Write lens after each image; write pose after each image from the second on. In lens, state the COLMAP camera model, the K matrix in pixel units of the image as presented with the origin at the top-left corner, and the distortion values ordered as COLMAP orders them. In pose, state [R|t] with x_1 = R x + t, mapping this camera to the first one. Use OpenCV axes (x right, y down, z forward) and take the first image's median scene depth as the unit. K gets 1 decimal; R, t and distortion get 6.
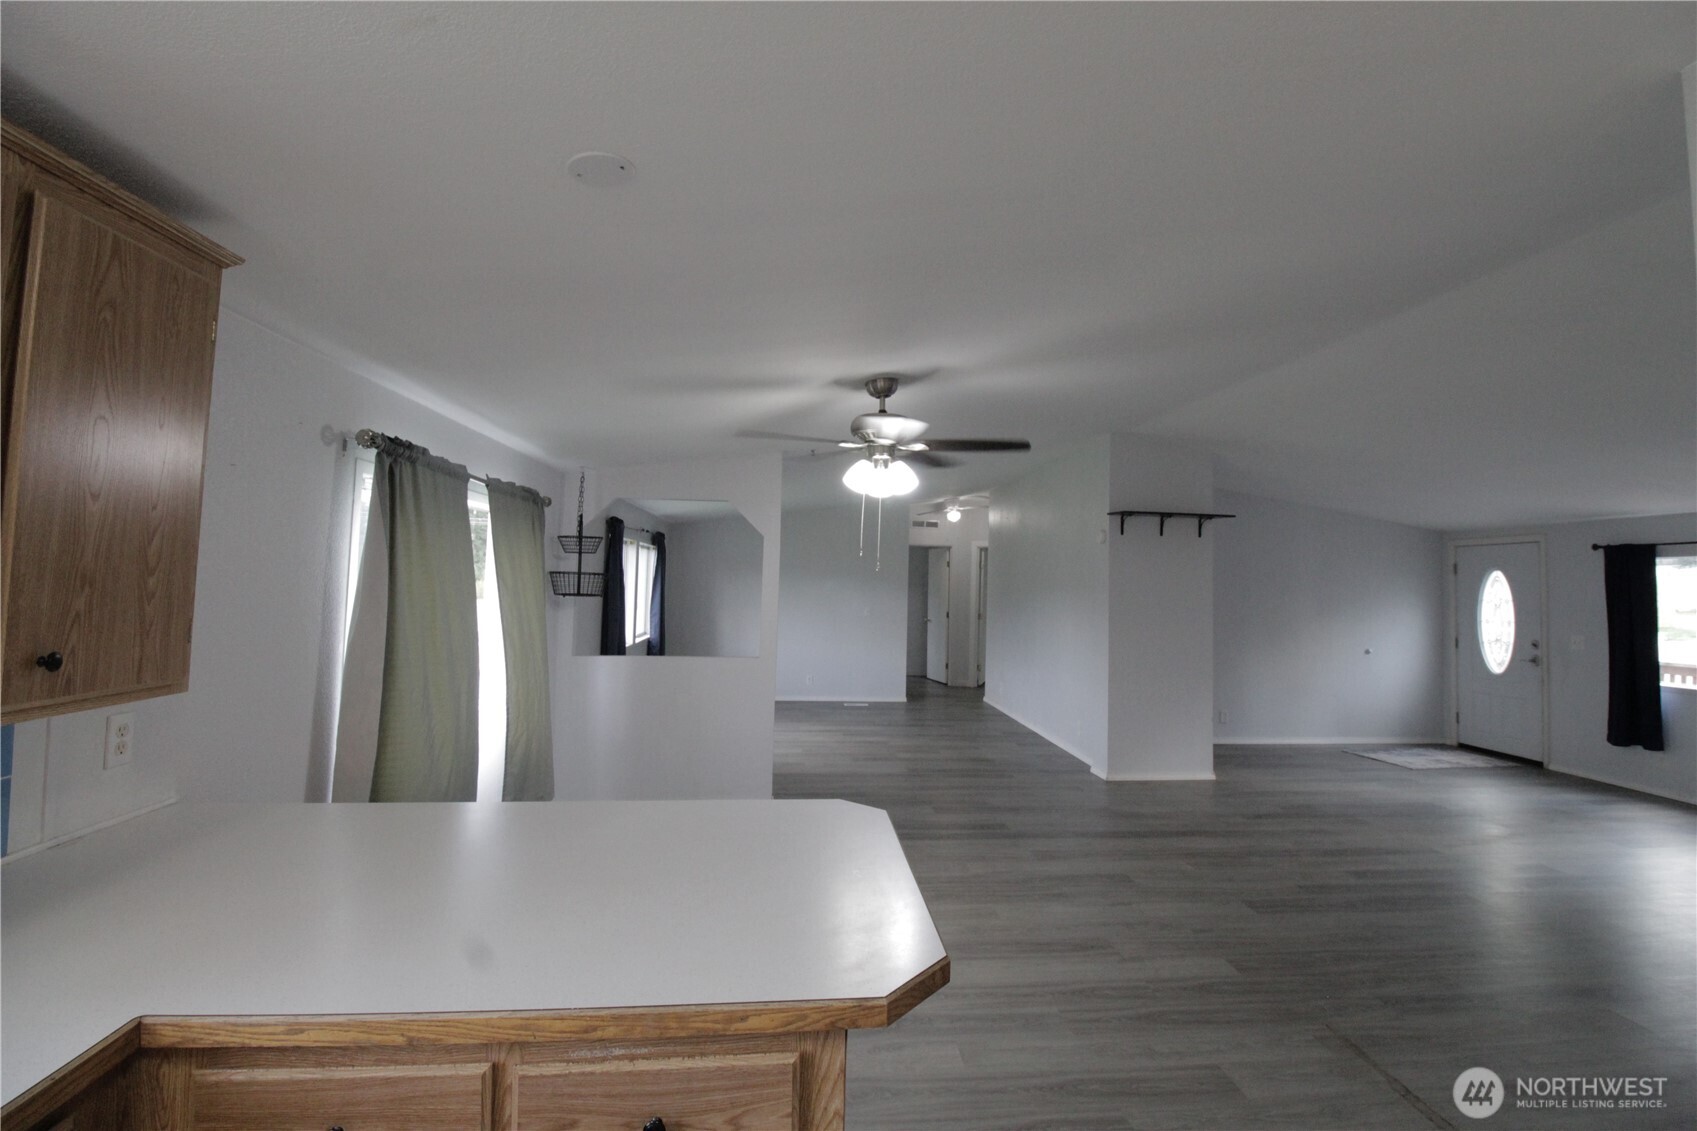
lens RADIAL K [[787.5, 0, 868.4], [0, 787.5, 541.0], [0, 0, 1]] dist [-0.001278, -0.013050]
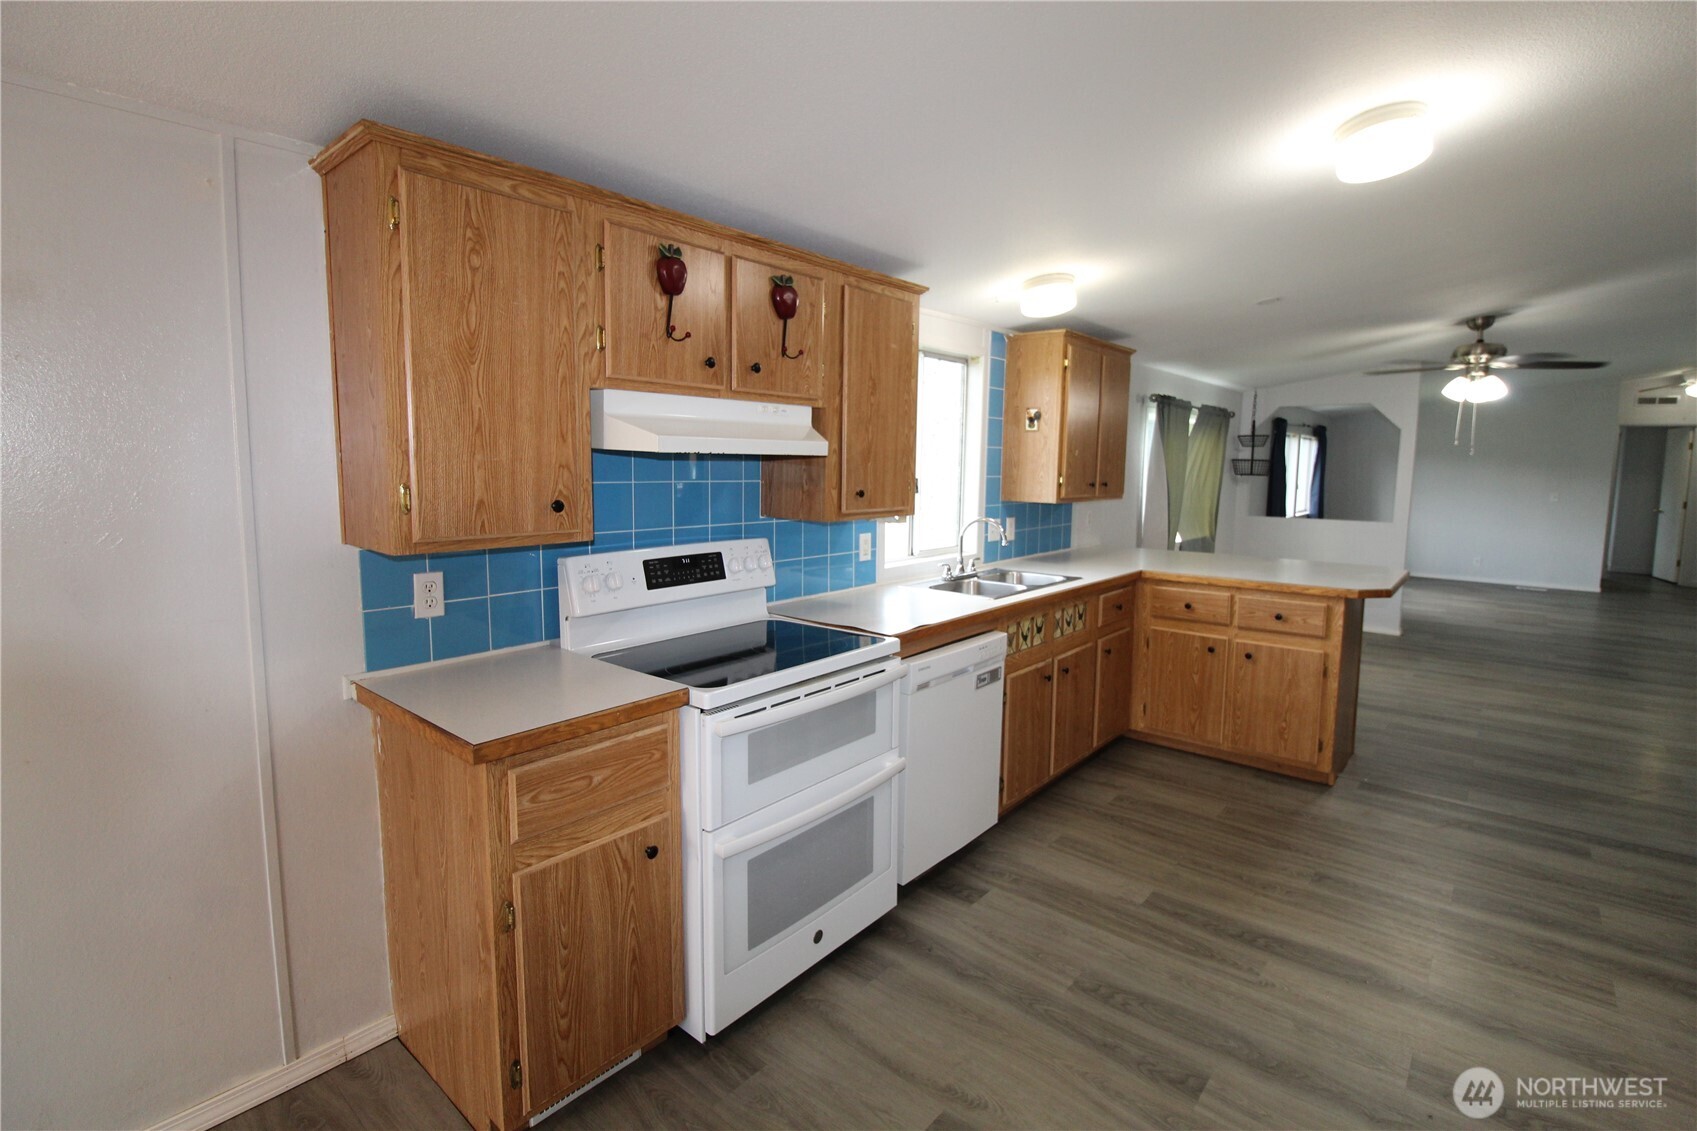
lens RADIAL K [[787.5, 0, 868.4], [0, 787.5, 541.0], [0, 0, 1]] dist [-0.001278, -0.013050]
pose [[0.699659, 0.059181, -0.712022, 0.174950], [0.040674, 0.991648, 0.122391, -0.016761], [0.713318, -0.114593, 0.691409, -0.509879]]
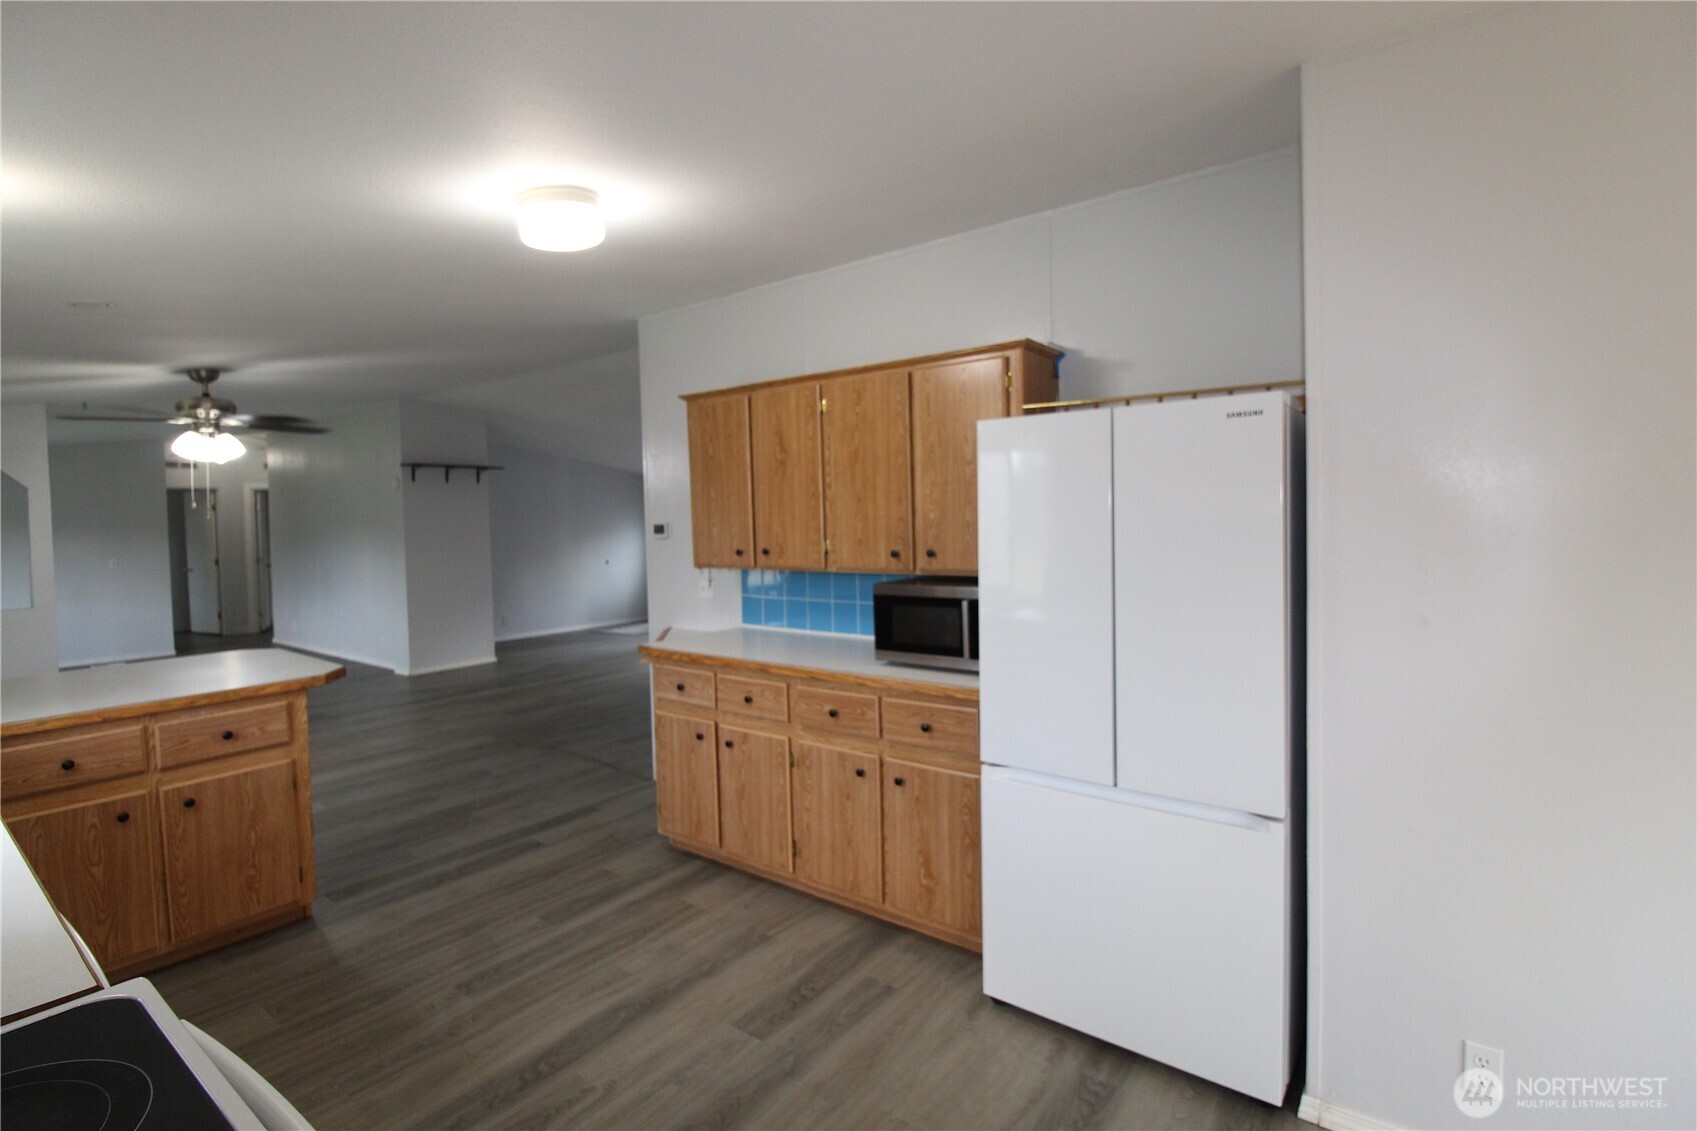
lens RADIAL K [[787.5, 0, 868.4], [0, 787.5, 541.0], [0, 0, 1]] dist [-0.001278, -0.013050]
pose [[0.673269, -0.058619, 0.737071, -0.135630], [-0.003379, 0.996598, 0.082346, -0.022695], [-0.739390, -0.057931, 0.670780, -0.436183]]
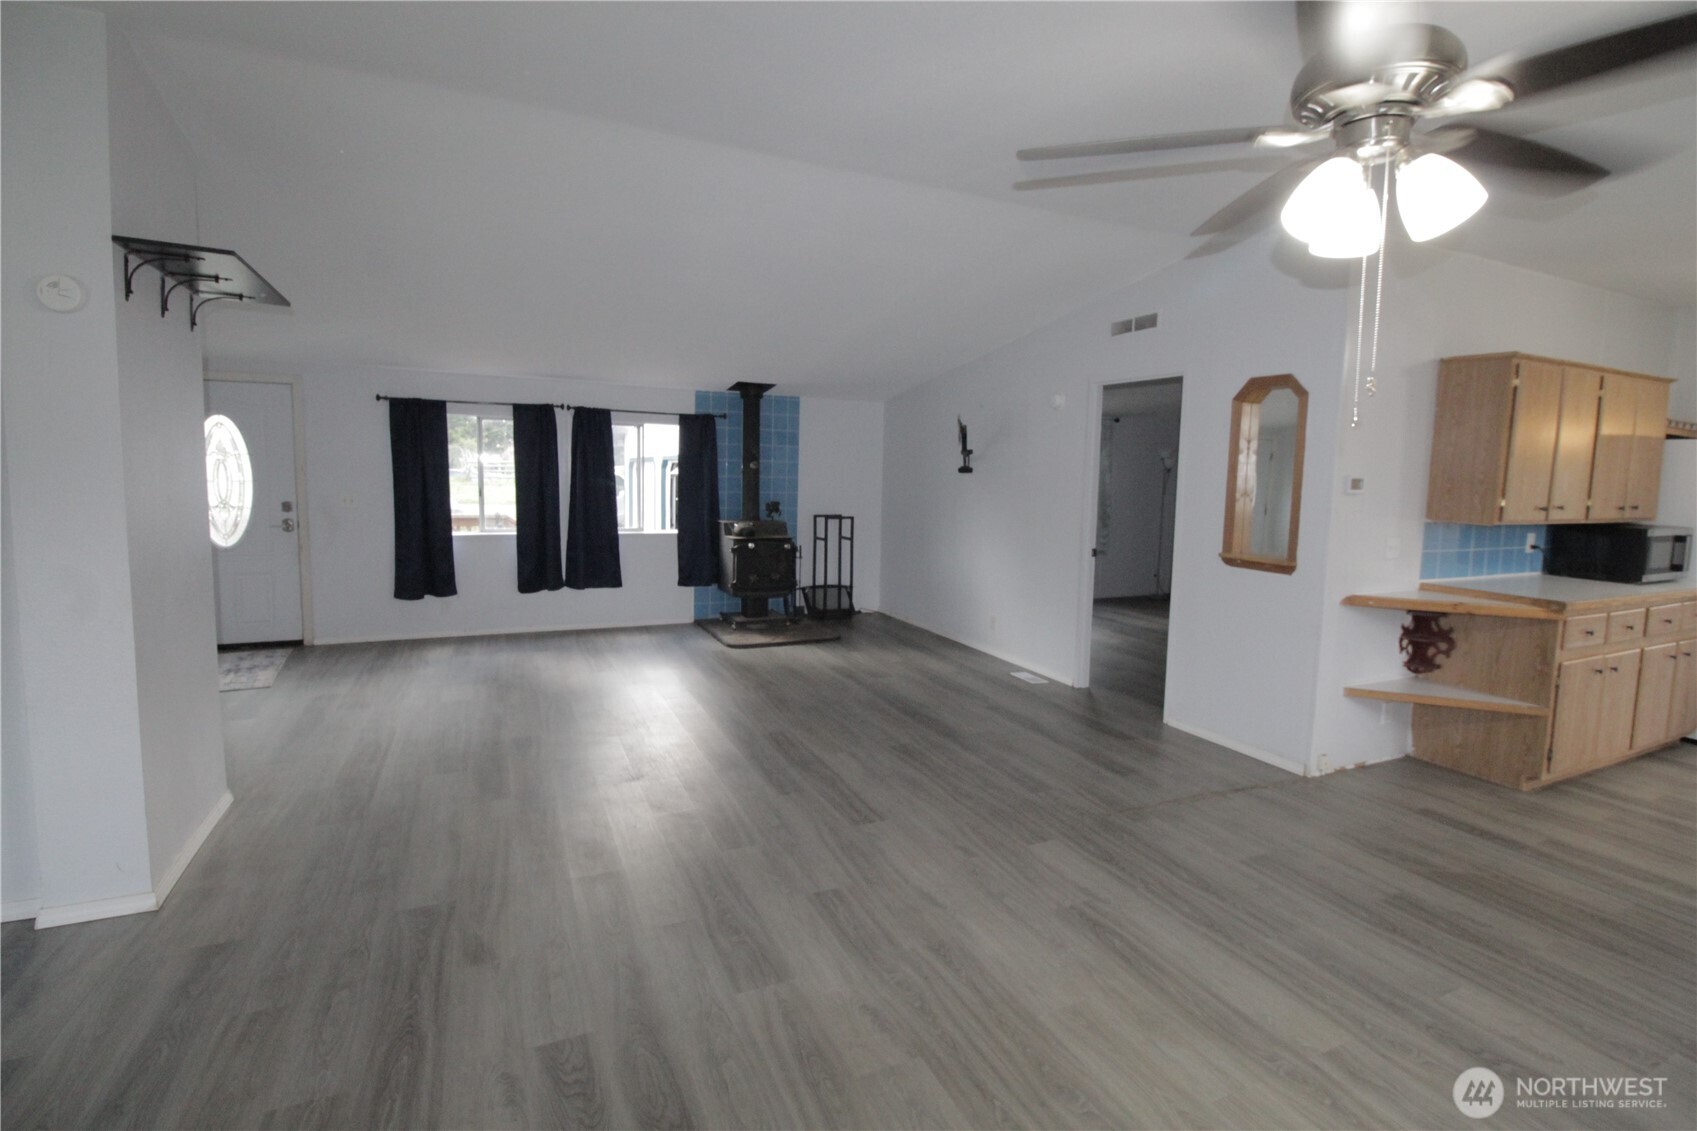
lens RADIAL K [[787.5, 0, 868.4], [0, 787.5, 541.0], [0, 0, 1]] dist [-0.001278, -0.013050]
pose [[-0.333167, -0.112789, 0.936097, -0.196850], [-0.080273, 0.992608, 0.091028, 0.053383], [-0.939444, -0.044816, -0.339758, 0.886452]]
